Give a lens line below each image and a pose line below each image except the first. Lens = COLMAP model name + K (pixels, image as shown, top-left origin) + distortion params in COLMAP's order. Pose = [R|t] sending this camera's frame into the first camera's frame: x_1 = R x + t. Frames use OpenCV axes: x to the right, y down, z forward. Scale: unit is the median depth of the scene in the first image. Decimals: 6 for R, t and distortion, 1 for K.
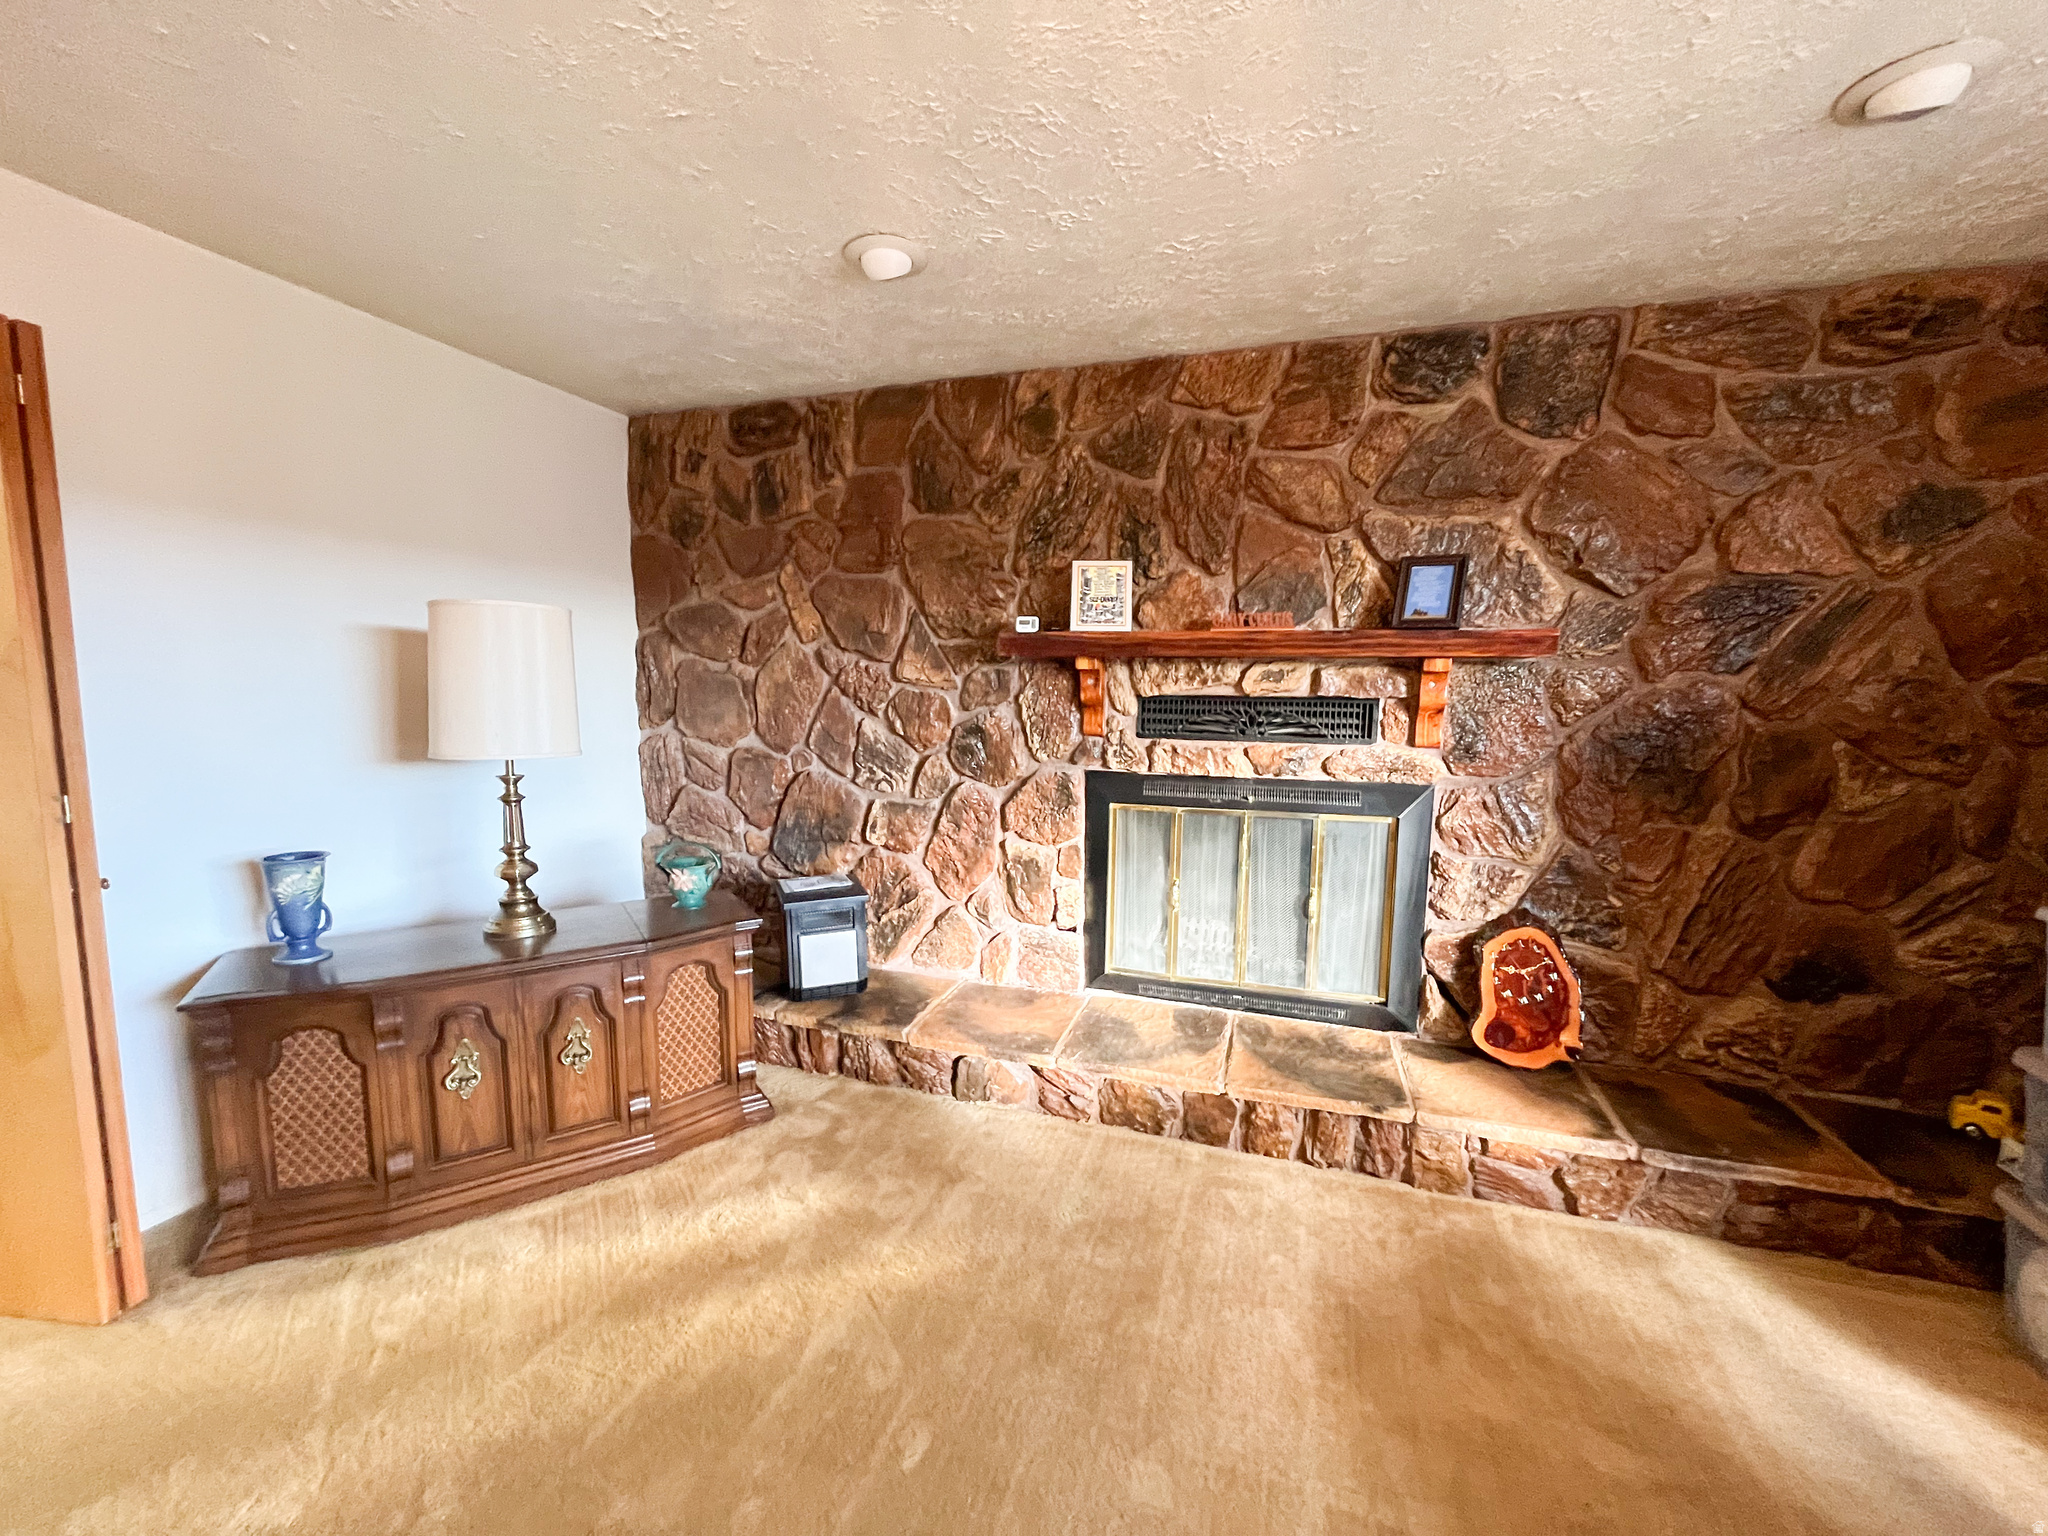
lens RADIAL K [[822.4, 0, 1019.0], [0, 822.4, 773.8], [0, 0, 1]] dist [-0.002300, -0.000044]
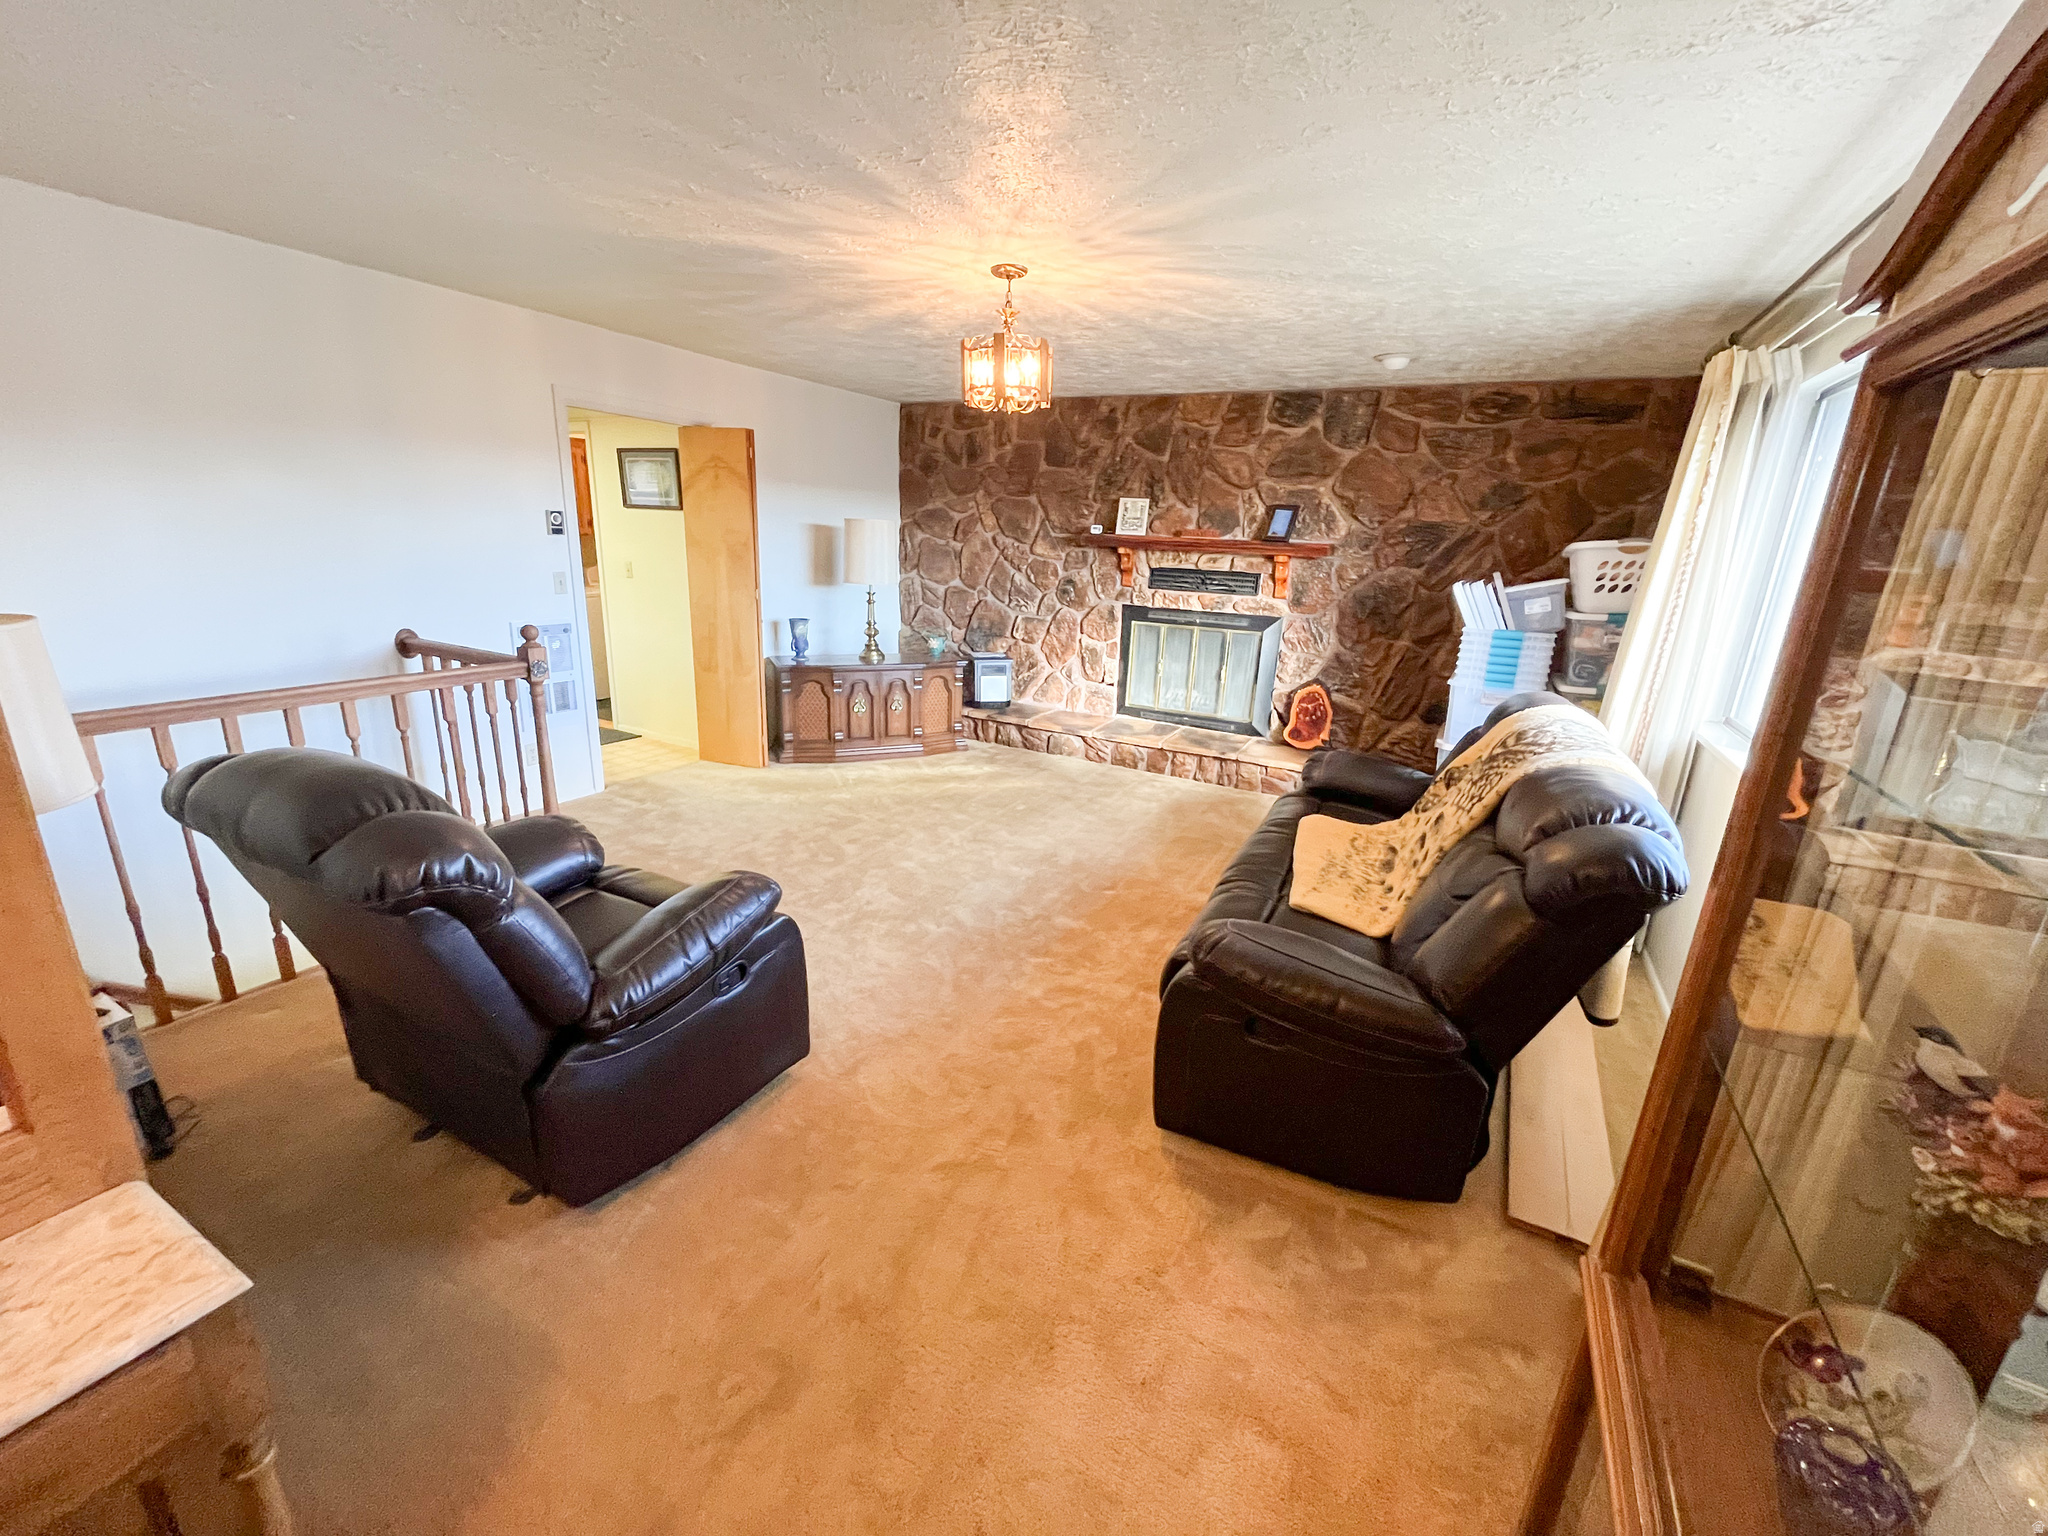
lens RADIAL K [[822.4, 0, 1019.0], [0, 822.4, 773.8], [0, 0, 1]] dist [-0.002300, -0.000044]
pose [[0.983446, 0.079764, -0.162702, 0.203208], [-0.050778, 0.983240, 0.175101, 0.068088], [0.173942, -0.163940, 0.971014, -1.124300]]
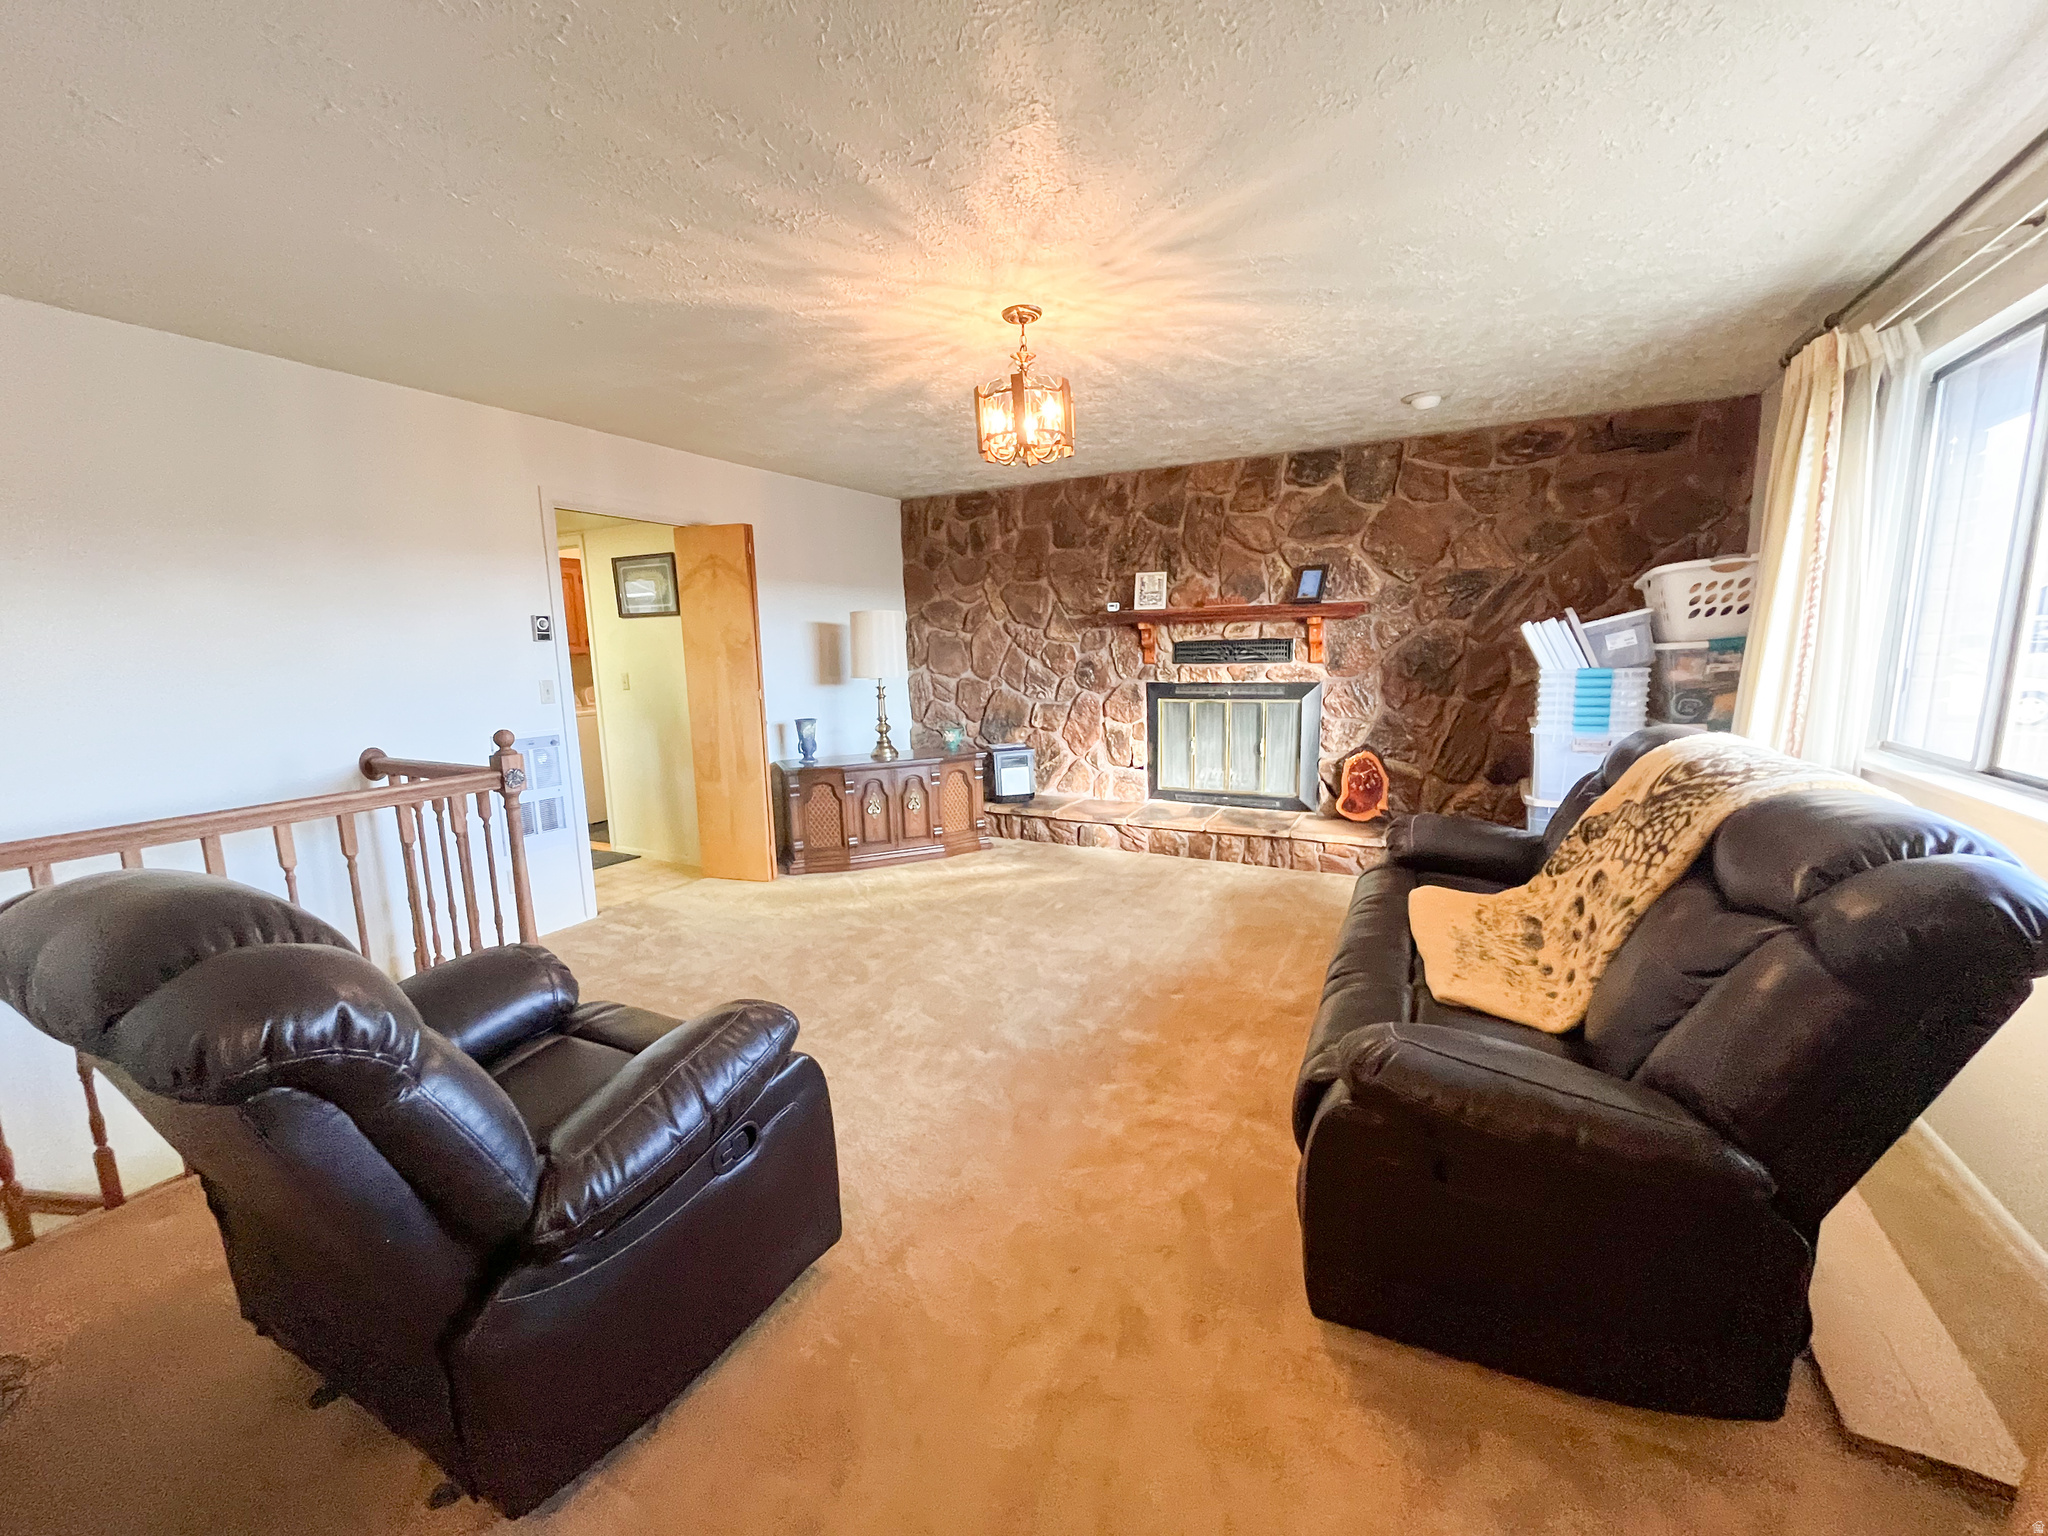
lens RADIAL K [[822.4, 0, 1019.0], [0, 822.4, 773.8], [0, 0, 1]] dist [-0.002300, -0.000044]
pose [[0.984361, -0.007679, -0.175994, 0.131206], [0.016520, 0.998671, 0.048827, 0.115286], [0.175385, -0.050971, 0.983180, -0.981476]]
